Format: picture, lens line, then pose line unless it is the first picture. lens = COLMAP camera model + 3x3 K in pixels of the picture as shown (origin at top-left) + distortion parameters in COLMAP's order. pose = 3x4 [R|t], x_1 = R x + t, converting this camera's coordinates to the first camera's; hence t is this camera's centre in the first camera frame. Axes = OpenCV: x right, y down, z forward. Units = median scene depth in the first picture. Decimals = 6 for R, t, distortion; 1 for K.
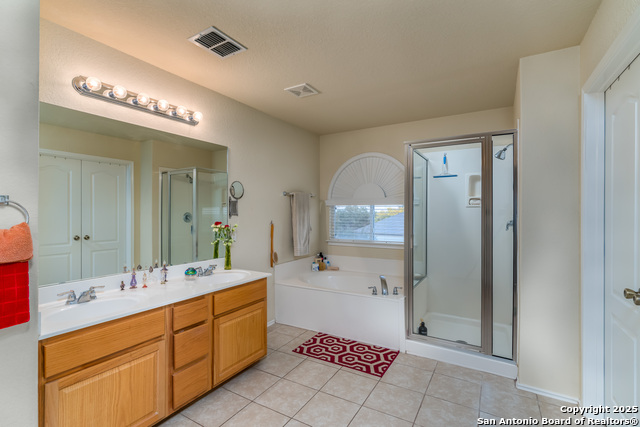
lens RADIAL K [[305.3, 0, 318.1], [0, 305.3, 209.3], [0, 0, 1]] dist [-0.002007, -0.000028]
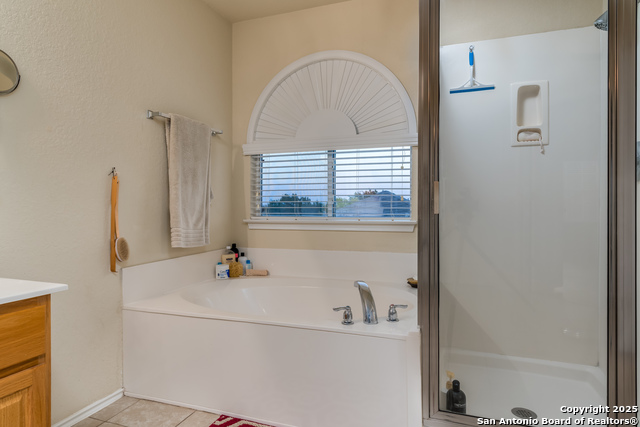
lens RADIAL K [[423.7, 0, 320.0], [0, 423.7, 213.5], [0, 0, 1]] dist [0.003263, 0.000077]
pose [[0.984107, -0.007687, 0.177412, 0.029886], [0.000902, 0.999266, 0.038294, 0.073665], [-0.177576, -0.037525, 0.983391, 0.313495]]
